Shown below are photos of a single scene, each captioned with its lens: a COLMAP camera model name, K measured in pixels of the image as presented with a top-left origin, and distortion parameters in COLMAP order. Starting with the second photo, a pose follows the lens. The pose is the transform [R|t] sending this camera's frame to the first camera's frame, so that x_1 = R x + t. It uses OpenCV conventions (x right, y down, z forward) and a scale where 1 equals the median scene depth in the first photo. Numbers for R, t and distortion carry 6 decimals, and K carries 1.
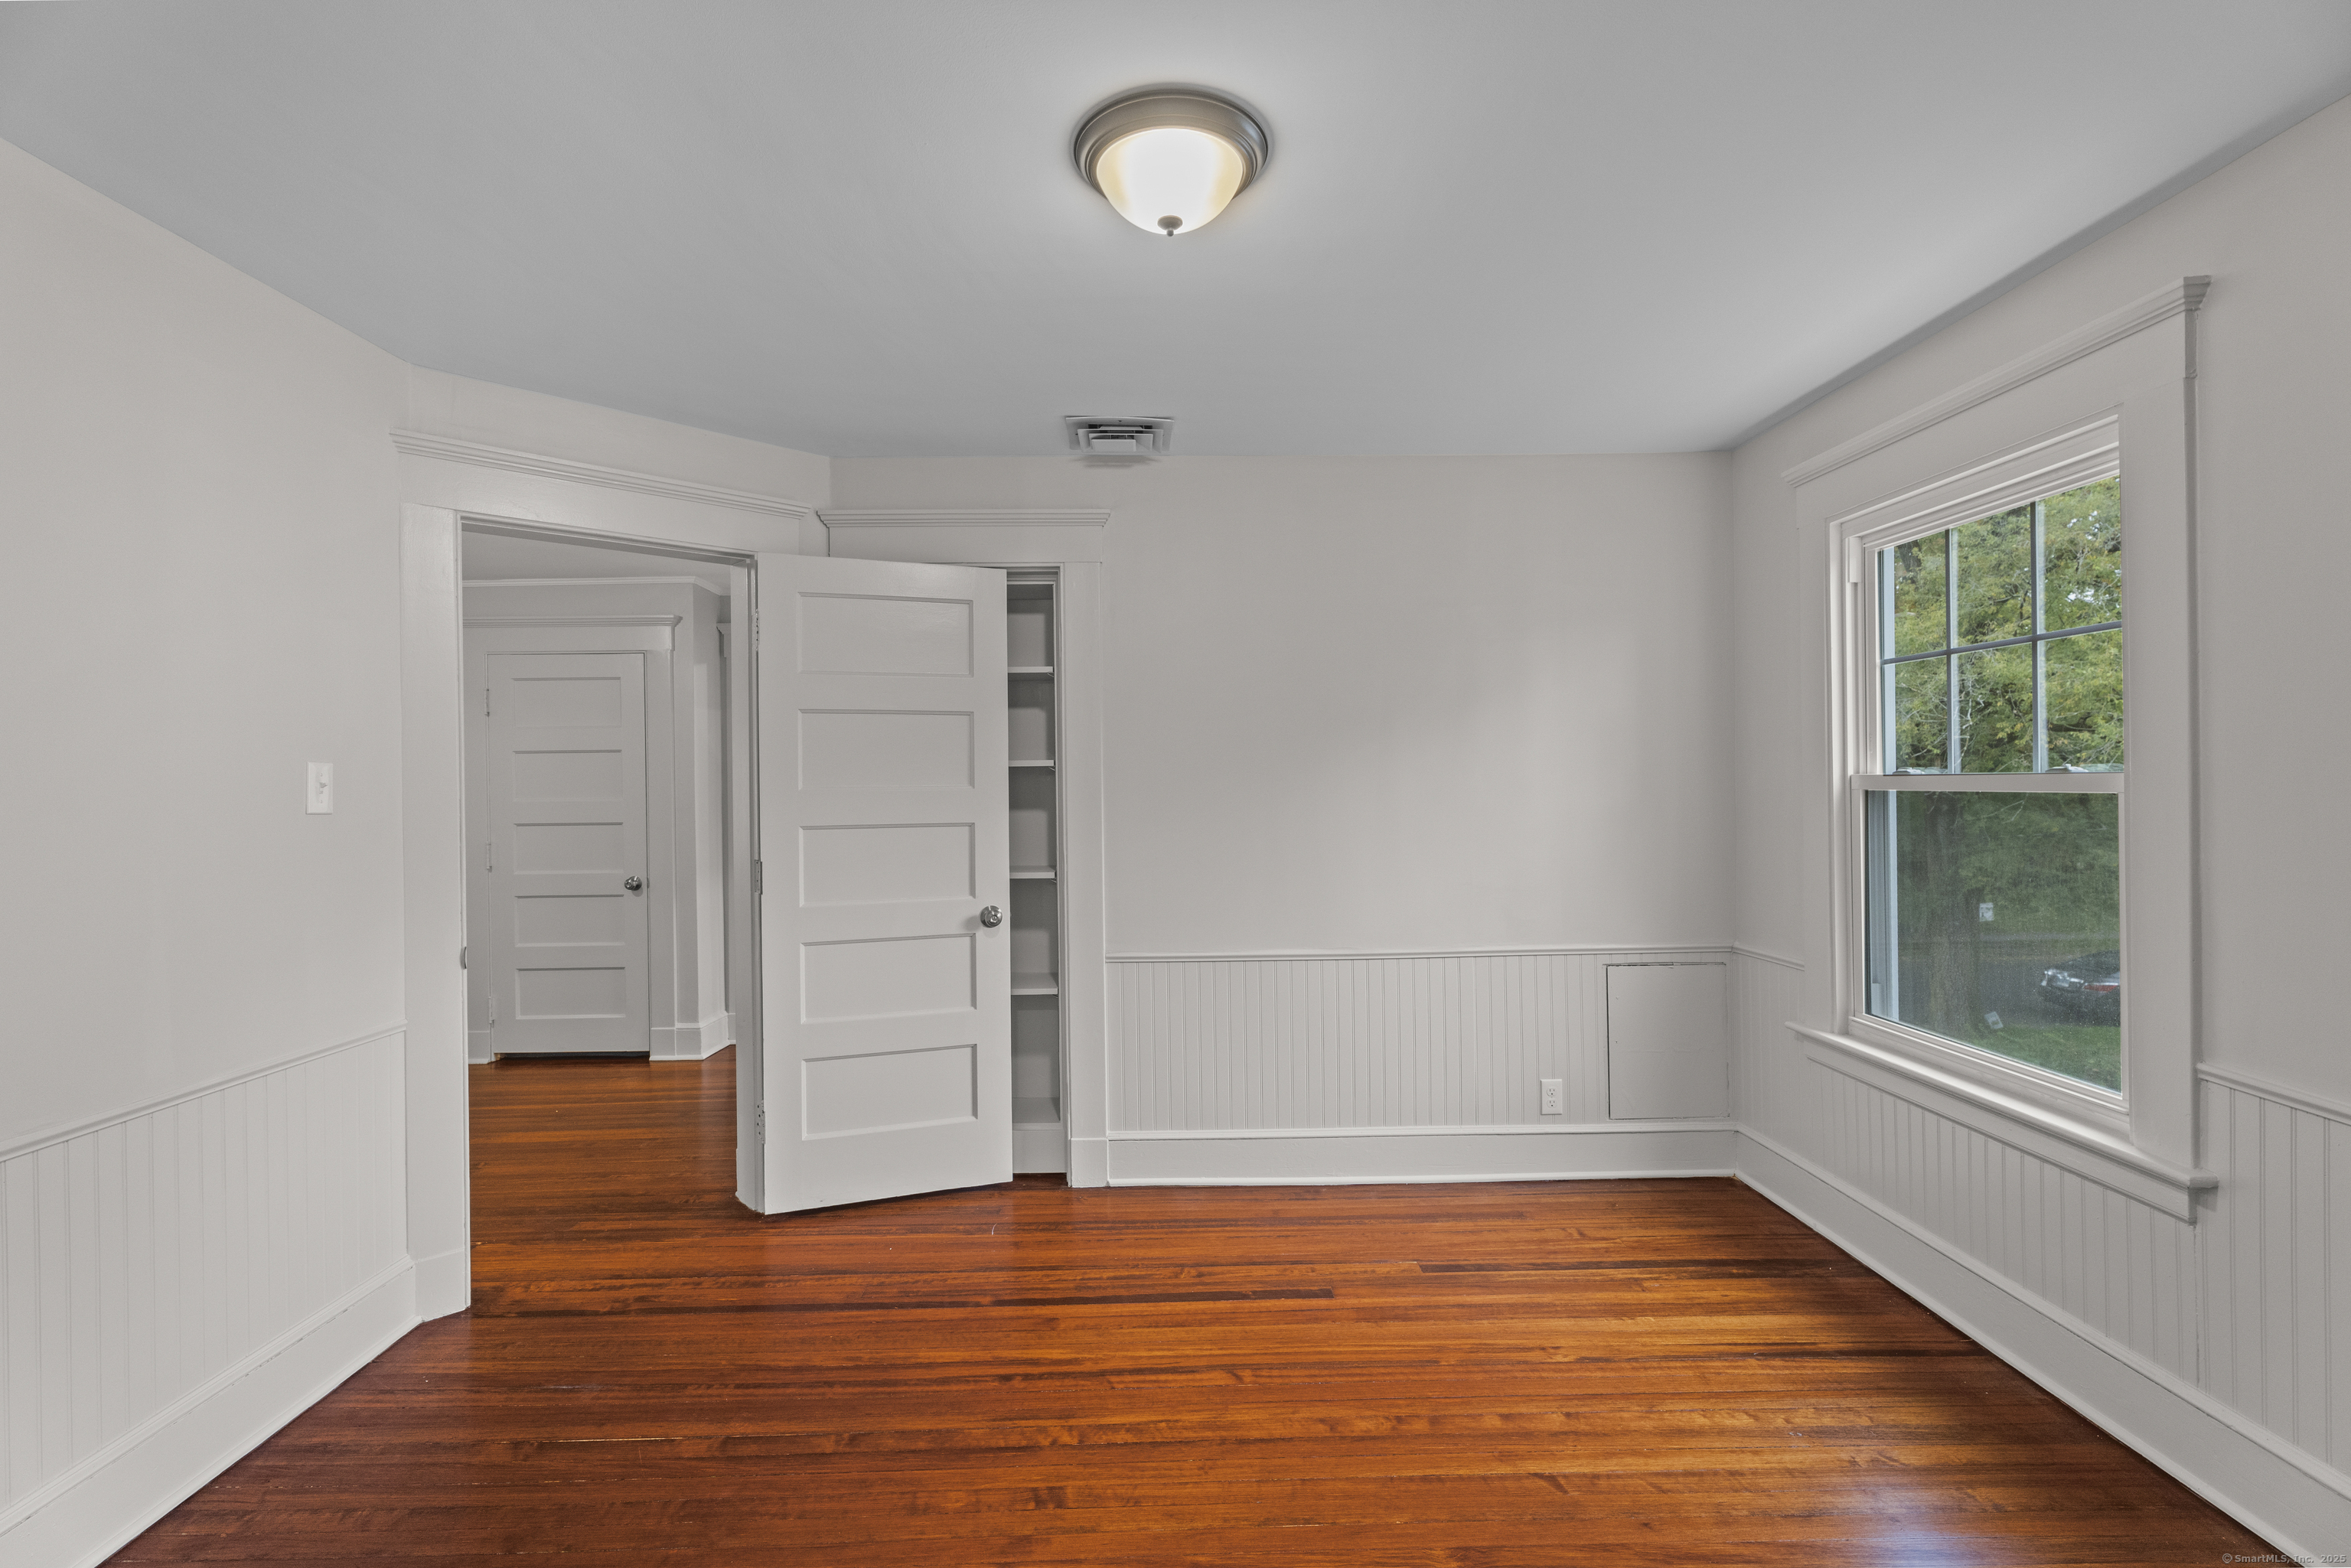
lens RADIAL K [[1041.0, 0, 1182.6], [0, 1041.0, 779.3], [0, 0, 1]] dist [0.000546, 0.001098]
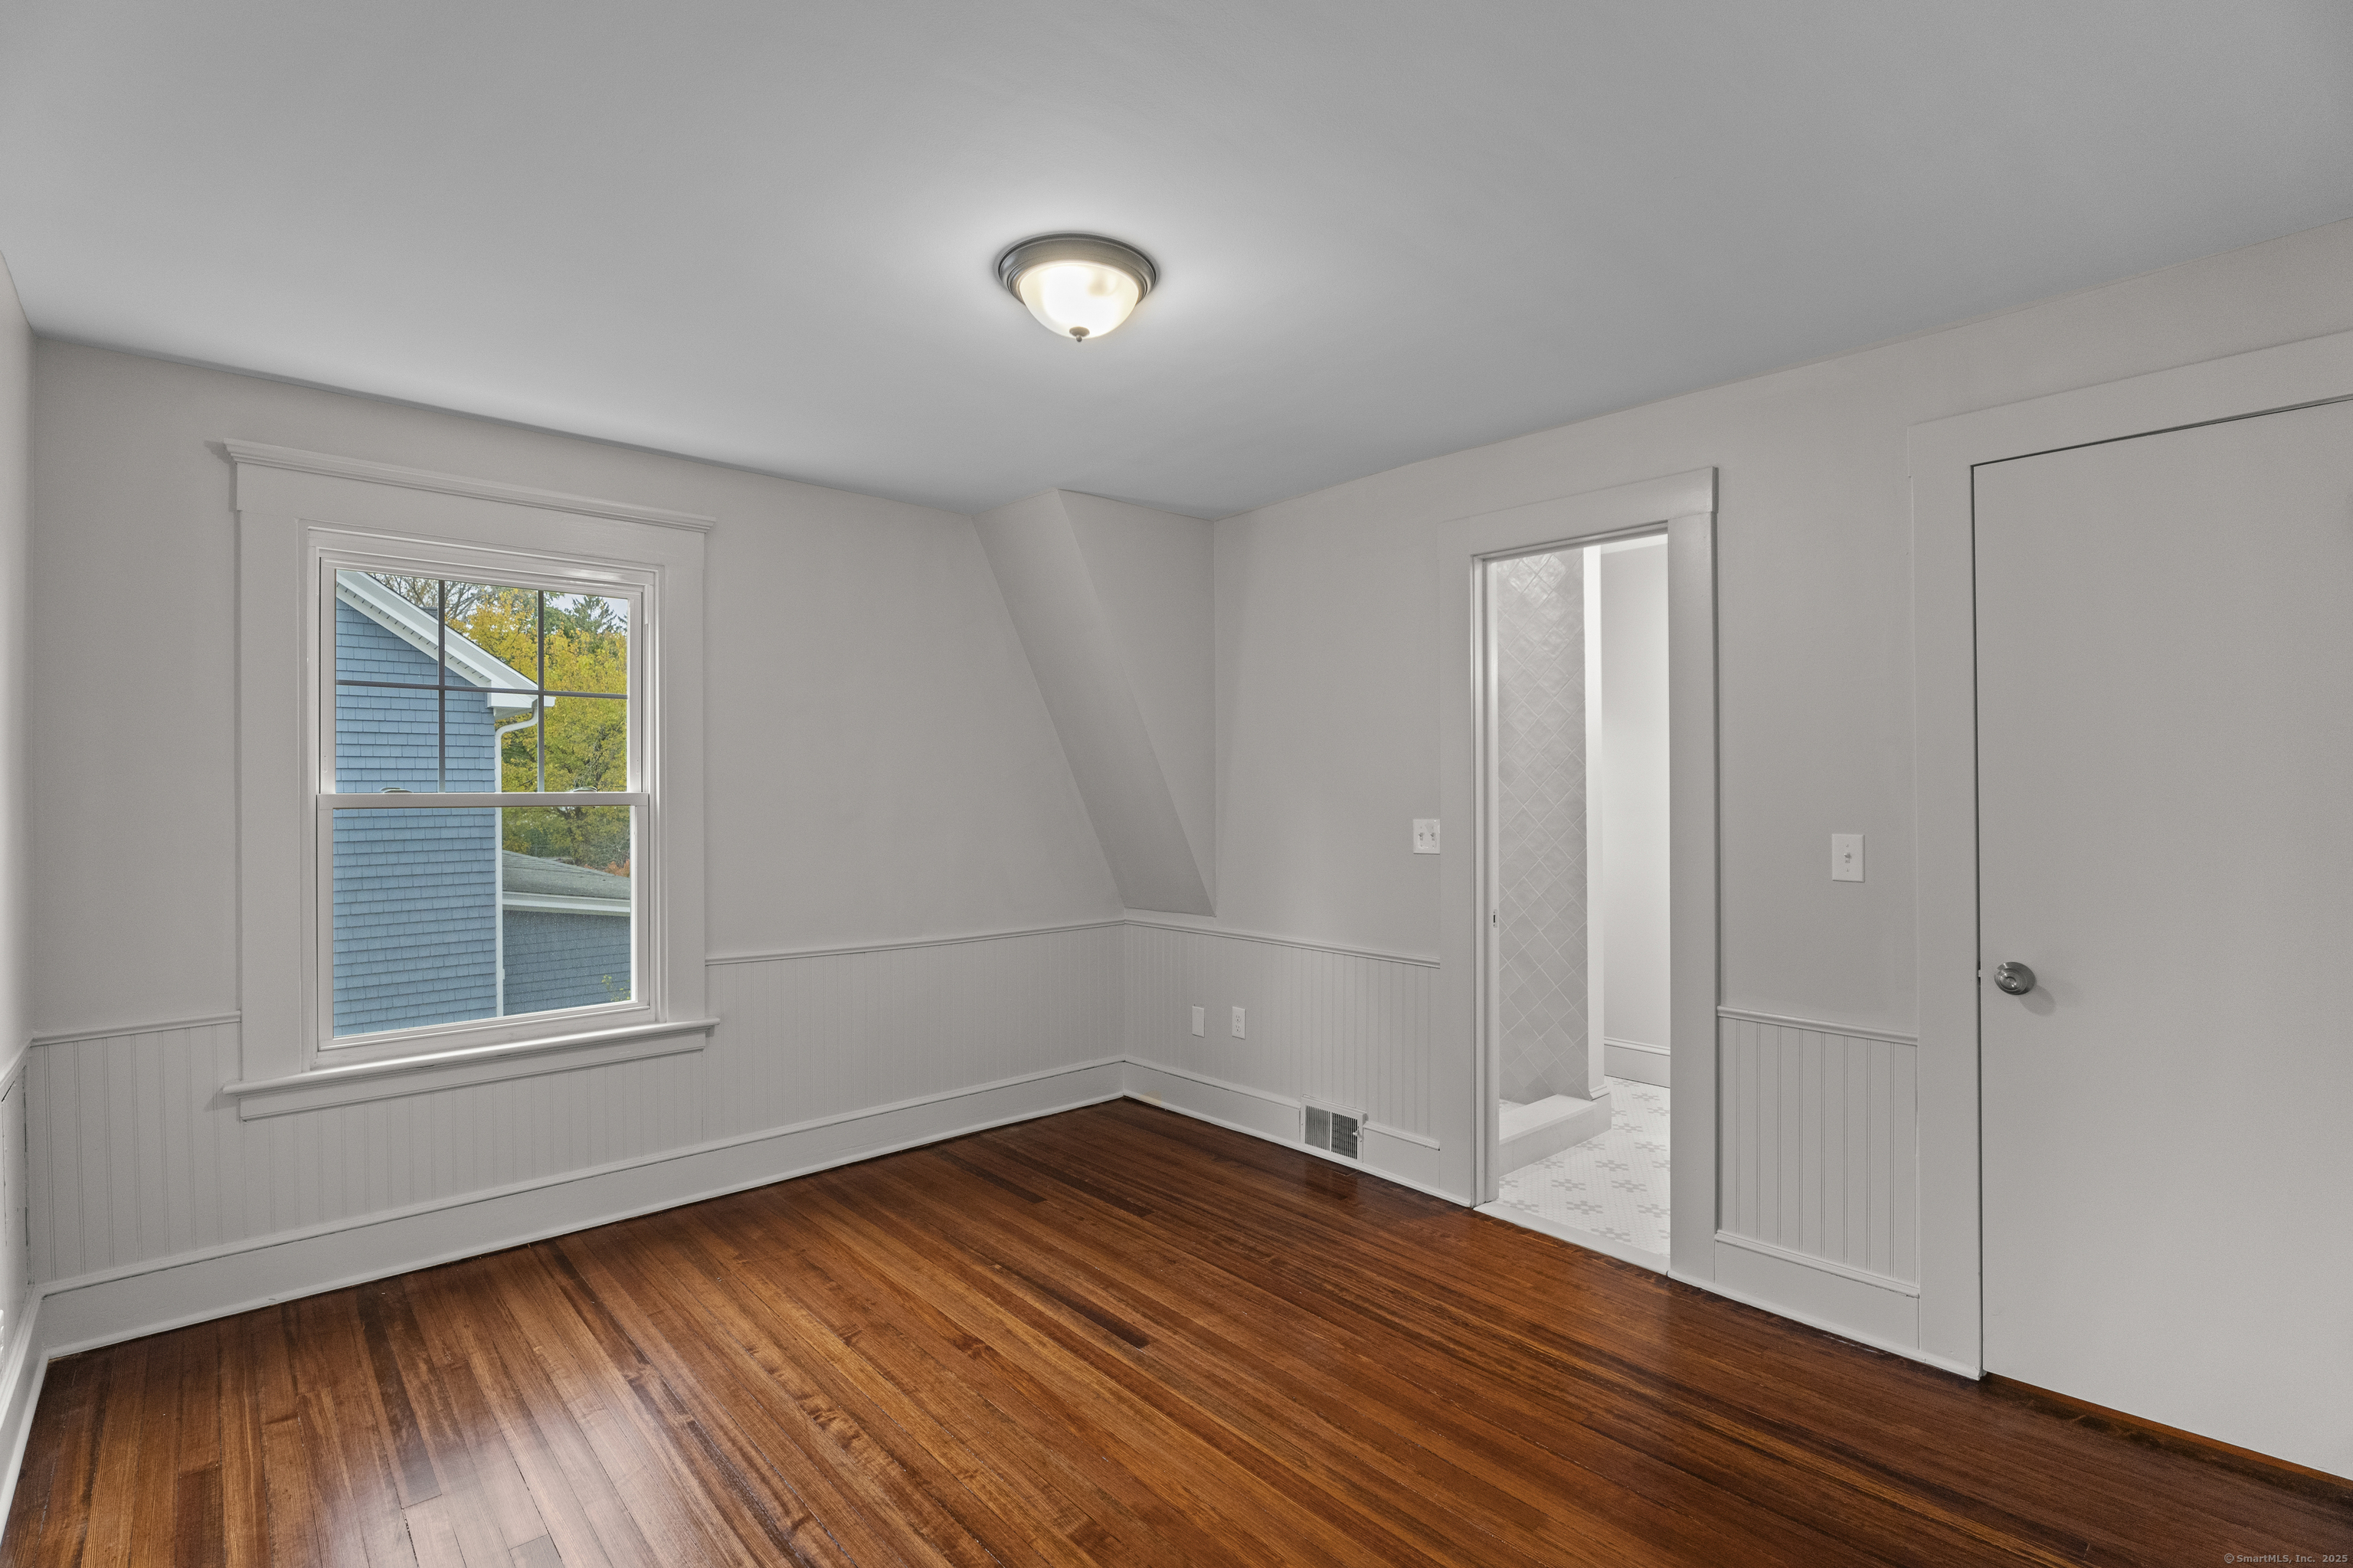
lens RADIAL K [[1041.9, 0, 1191.9], [0, 1041.9, 773.8], [0, 0, 1]] dist [0.000546, 0.001098]
pose [[-0.653931, 0.025083, 0.756139, -0.840402], [0.012717, 0.999673, -0.022163, 0.010833], [-0.756448, -0.004877, -0.654036, 1.406863]]
